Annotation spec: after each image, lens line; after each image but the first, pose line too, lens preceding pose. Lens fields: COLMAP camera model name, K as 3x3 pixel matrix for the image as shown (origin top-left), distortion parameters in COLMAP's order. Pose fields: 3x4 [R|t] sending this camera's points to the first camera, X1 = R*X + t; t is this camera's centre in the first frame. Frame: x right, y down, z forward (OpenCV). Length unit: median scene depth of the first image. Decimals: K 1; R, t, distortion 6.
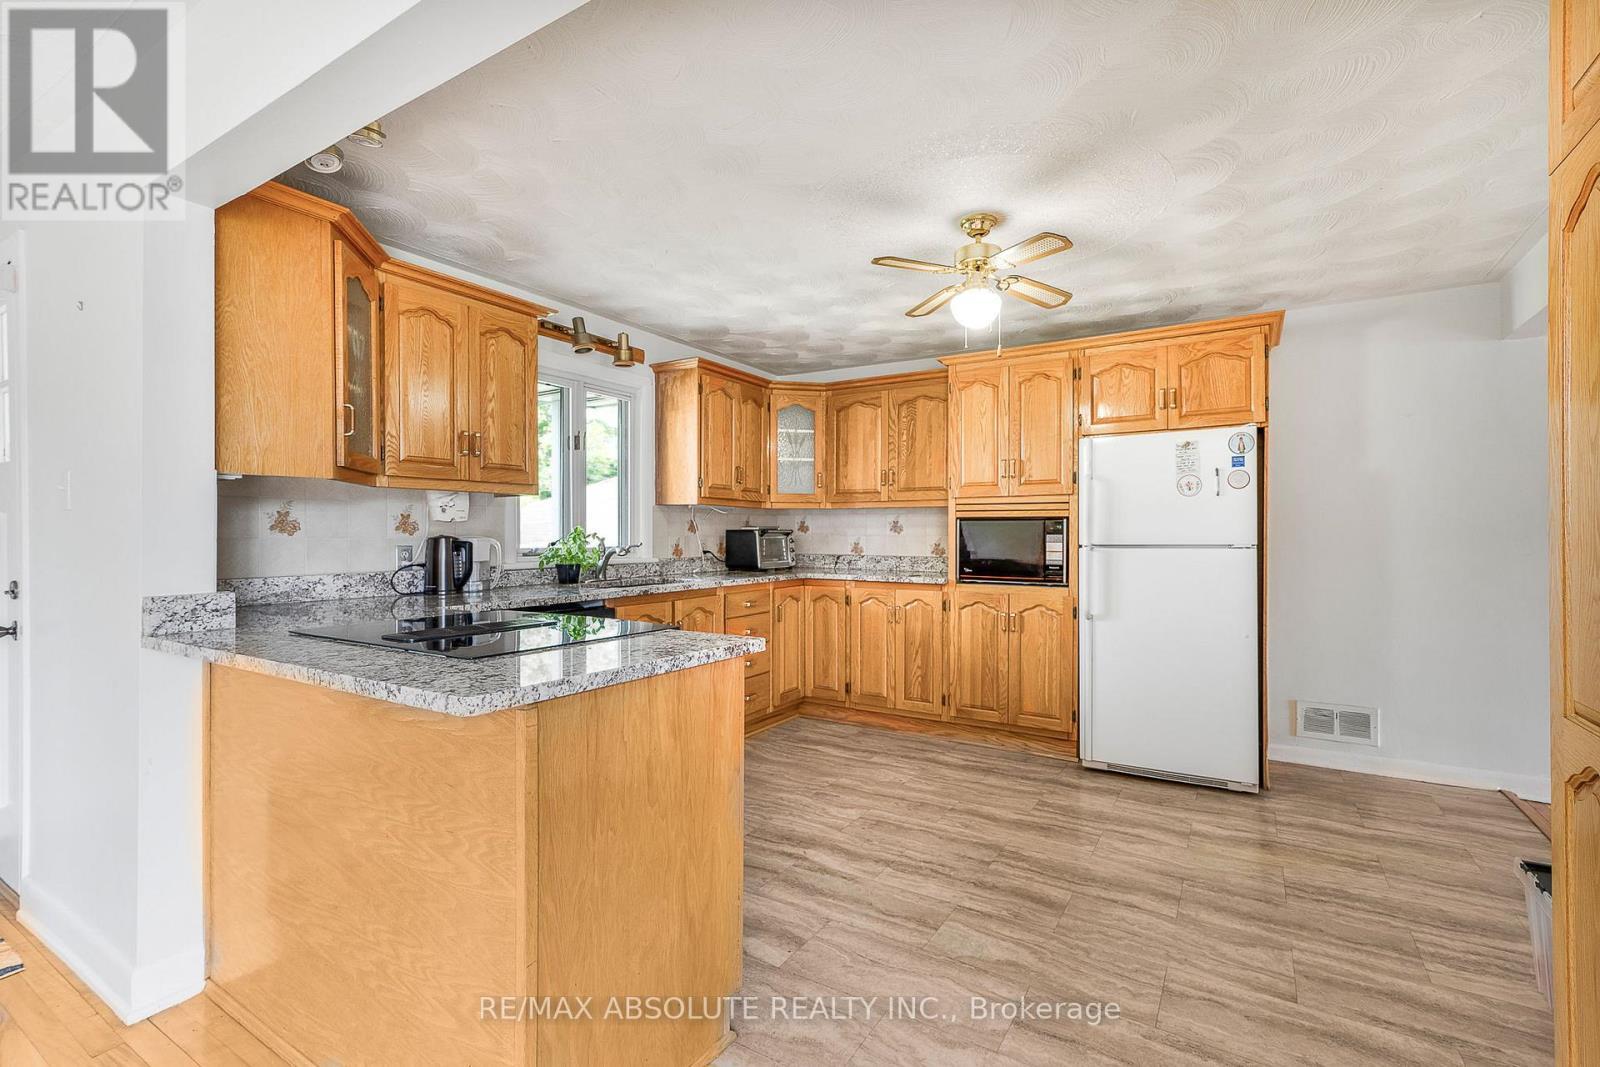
lens RADIAL K [[722.7, 0, 796.7], [0, 722.7, 533.7], [0, 0, 1]] dist [0.013197, 0.000231]
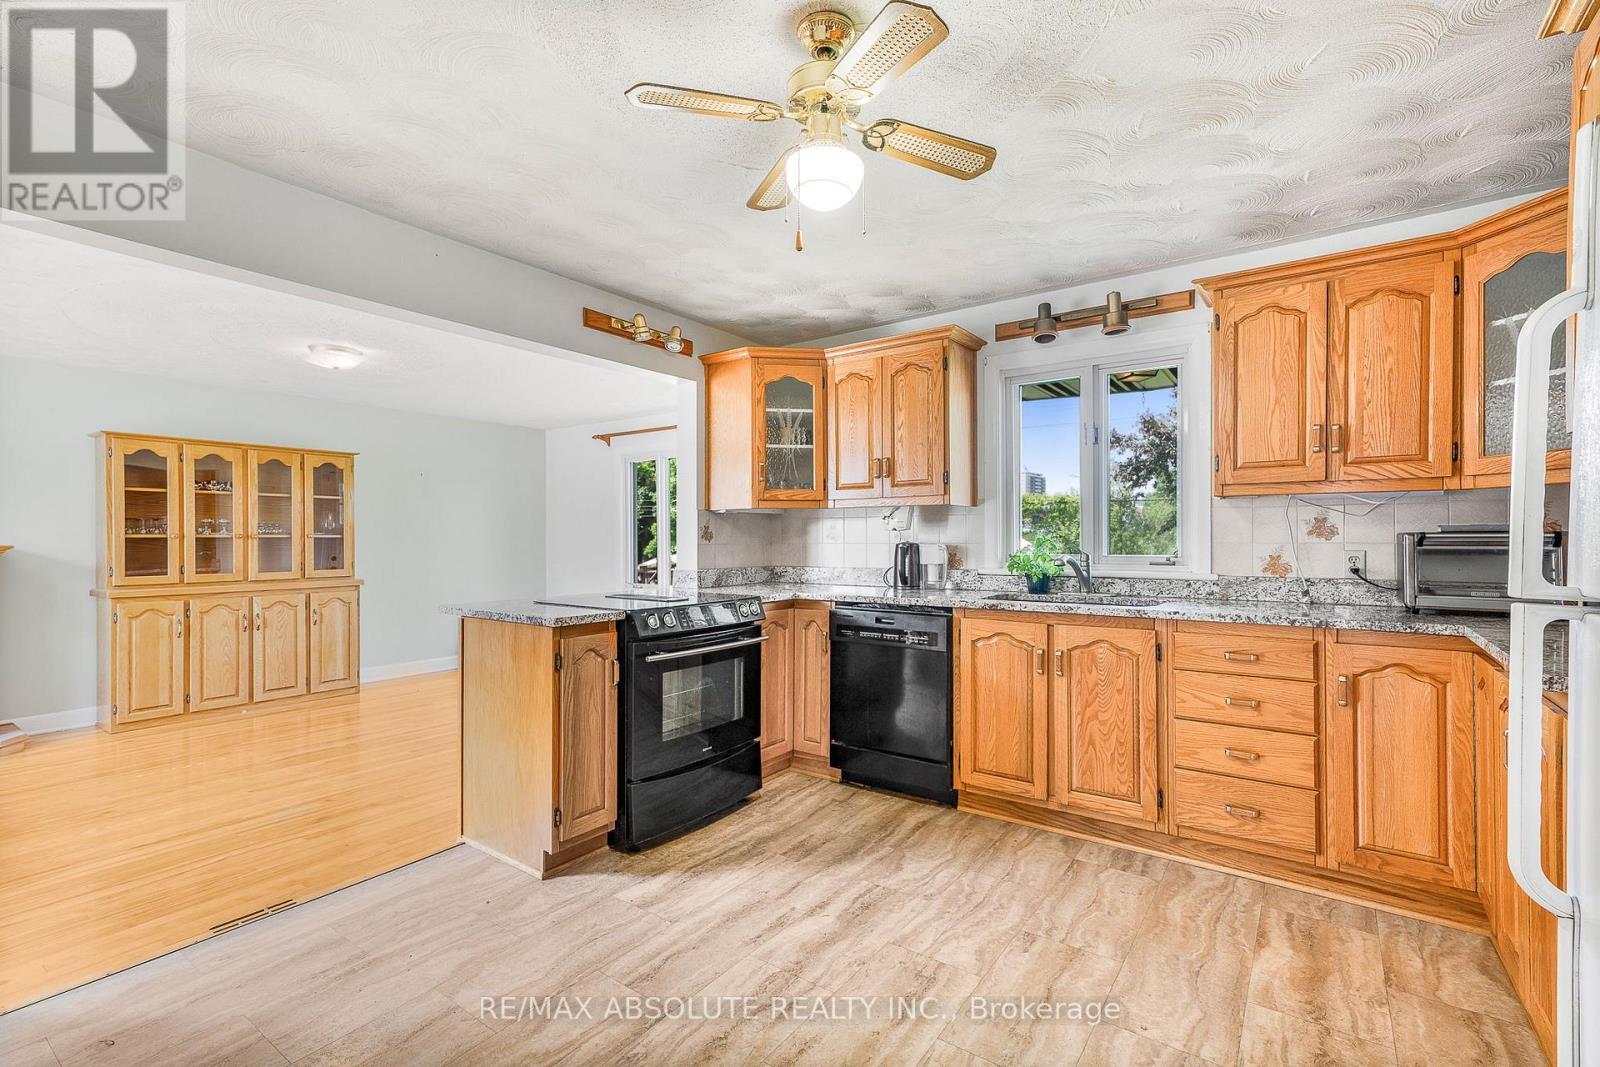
lens RADIAL K [[722.7, 0, 795.8], [0, 722.7, 539.9], [0, 0, 1]] dist [0.013197, 0.000231]
pose [[-0.068605, -0.000206, -0.997644, 0.643309], [0.003429, 0.999994, -0.000443, -0.000769], [0.997638, -0.003451, -0.068604, 0.763529]]
